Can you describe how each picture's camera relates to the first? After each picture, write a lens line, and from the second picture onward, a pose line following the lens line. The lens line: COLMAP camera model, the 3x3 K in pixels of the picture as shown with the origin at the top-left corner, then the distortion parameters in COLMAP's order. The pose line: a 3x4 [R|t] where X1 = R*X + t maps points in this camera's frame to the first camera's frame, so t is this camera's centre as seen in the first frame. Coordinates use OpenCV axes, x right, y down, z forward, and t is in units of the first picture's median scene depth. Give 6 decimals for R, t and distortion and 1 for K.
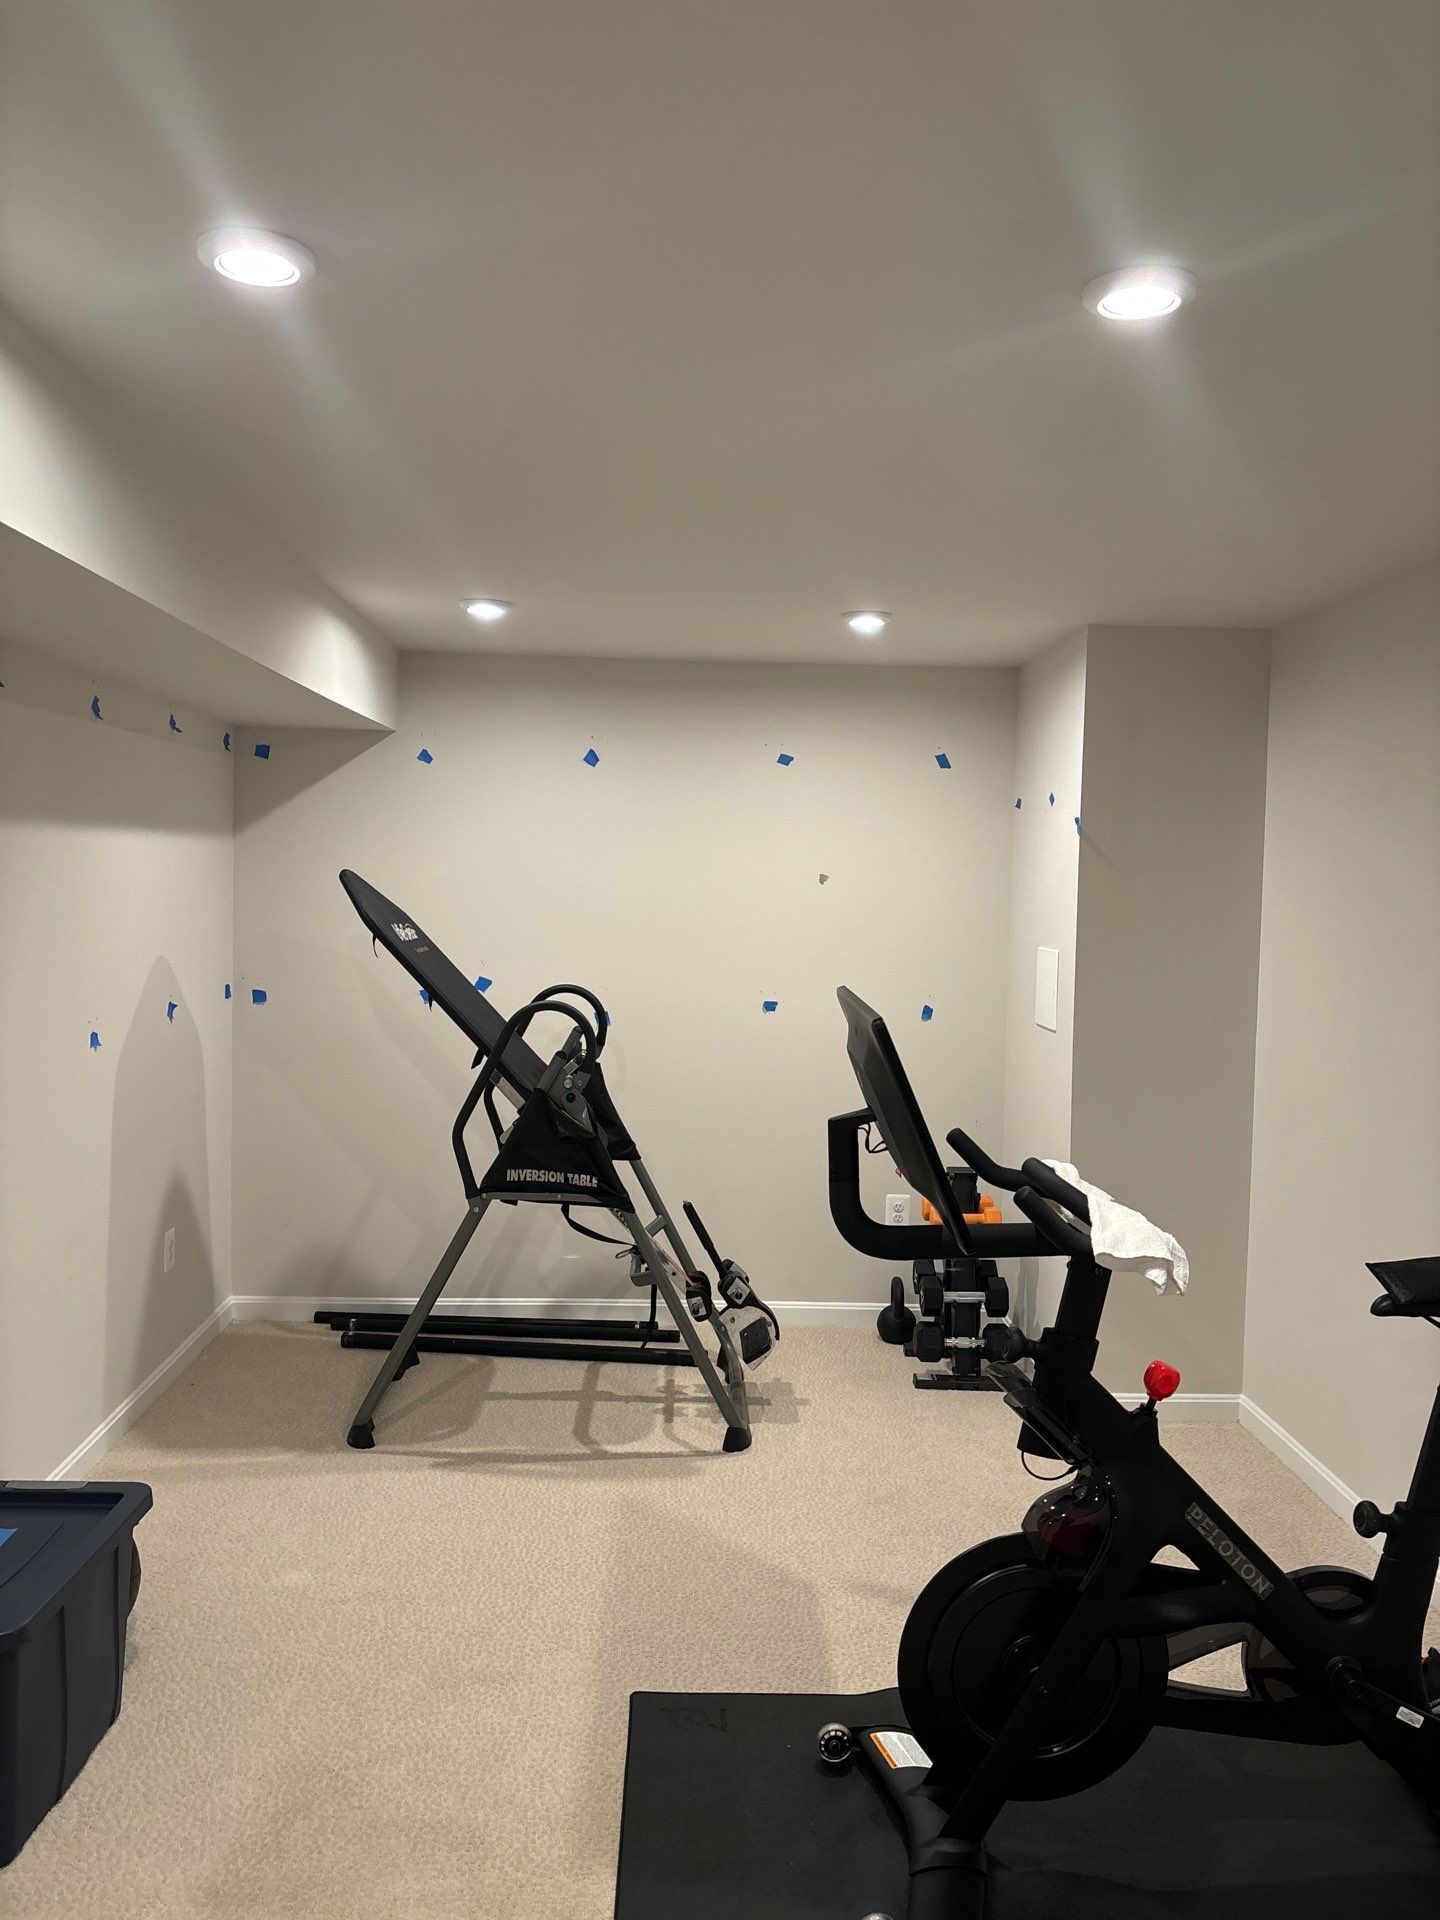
lens RADIAL K [[1419.1, 0, 701.9], [0, 1419.1, 945.7], [0, 0, 1]] dist [0.035199, -0.042175]
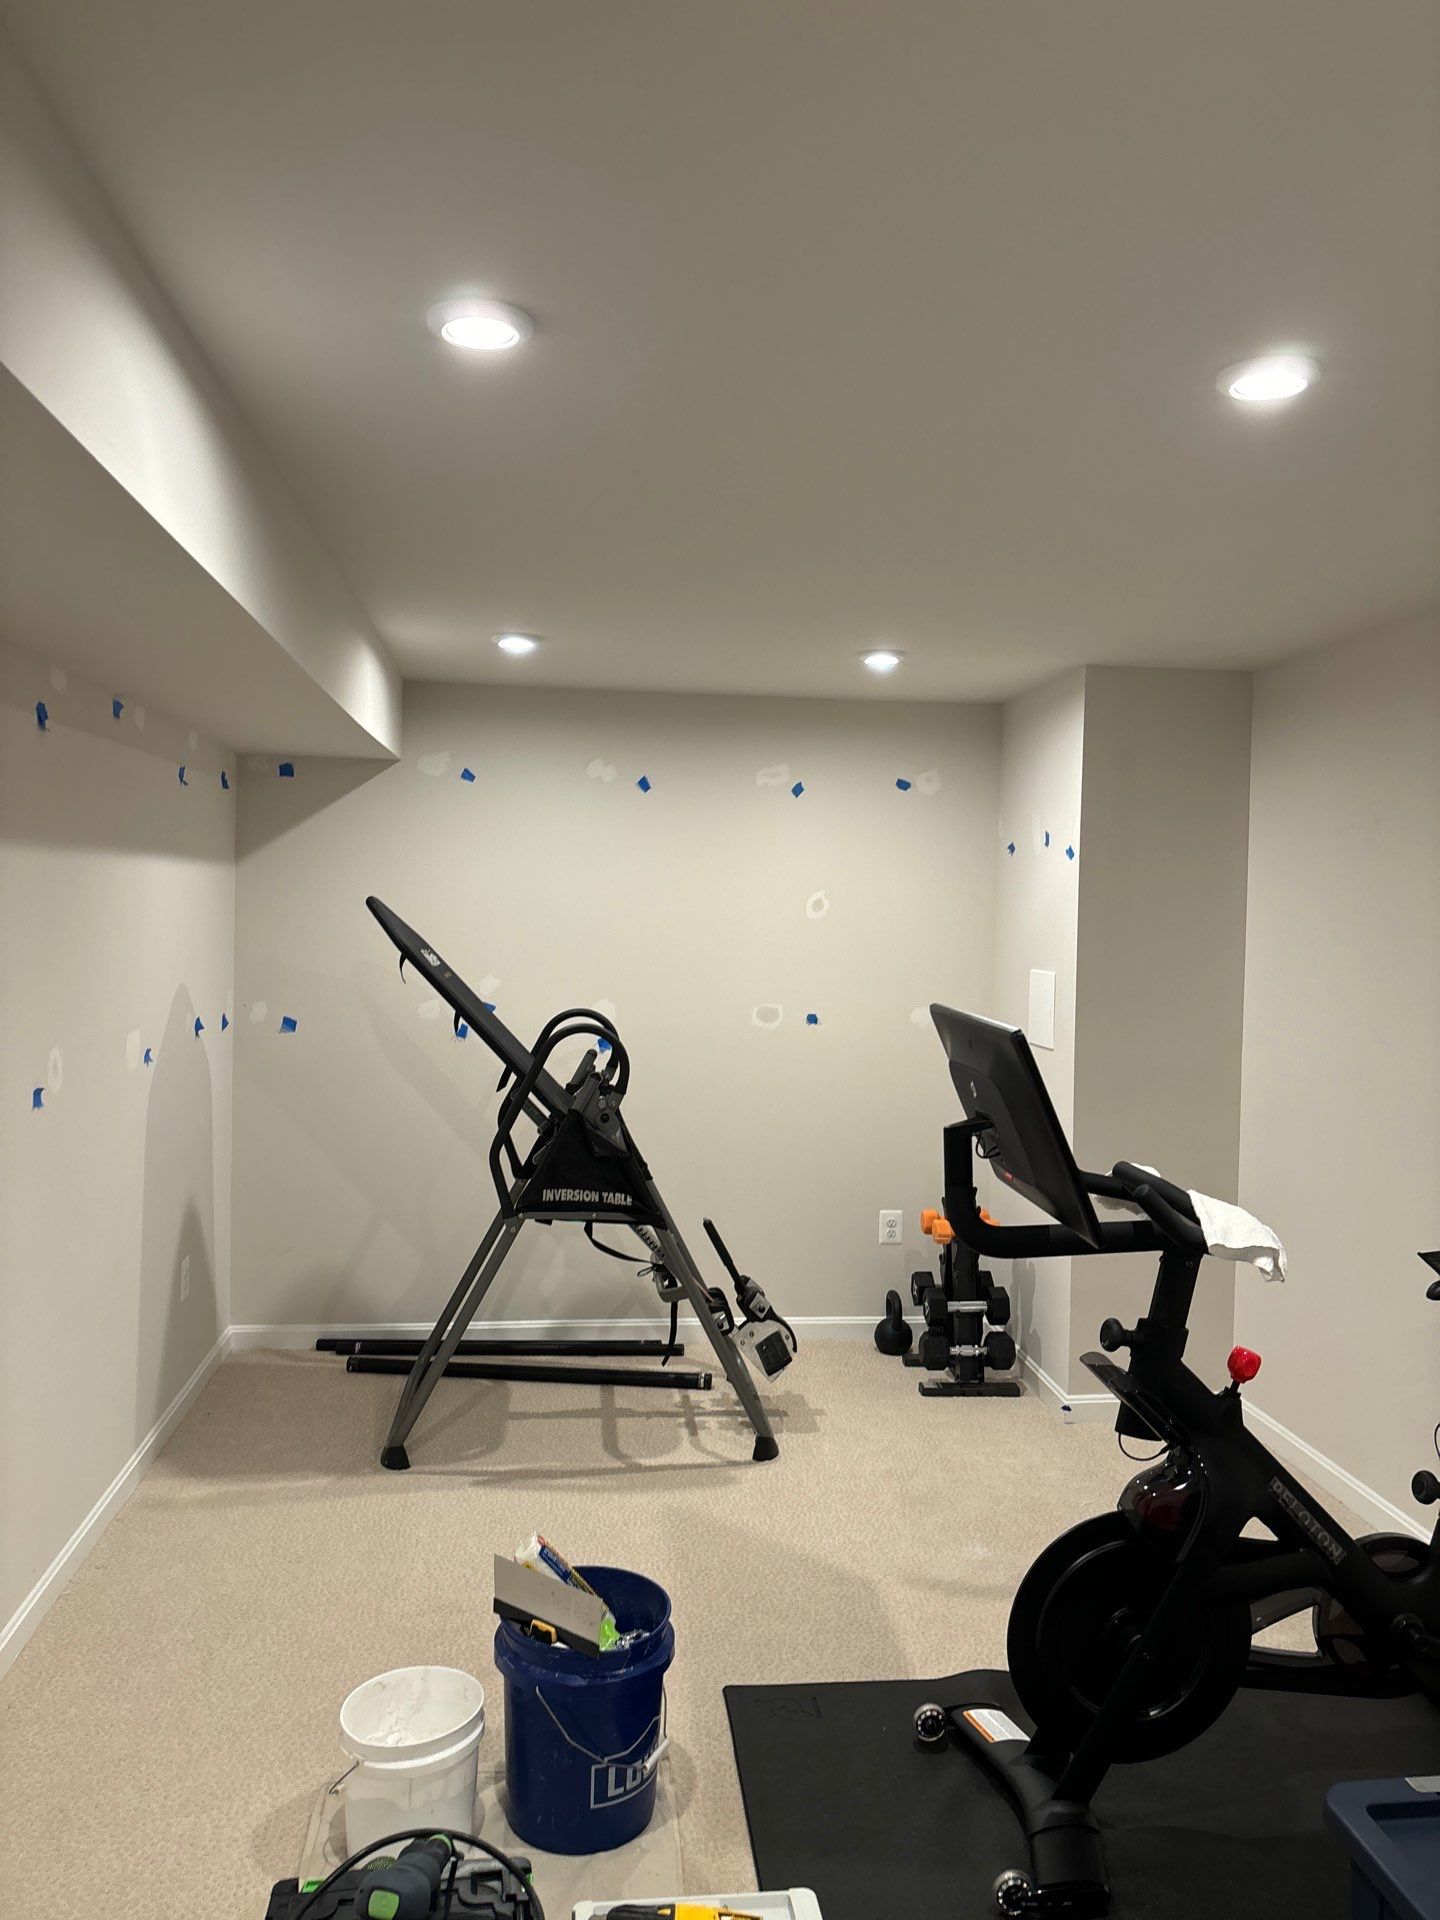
lens RADIAL K [[1419.1, 0, 717.7], [0, 1419.1, 948.9], [0, 0, 1]] dist [0.035199, -0.042175]
pose [[0.996568, -0.003803, 0.082692, -0.096126], [0.005343, 0.999816, -0.018404, 0.004012], [-0.082606, 0.018782, 0.996405, -0.030817]]
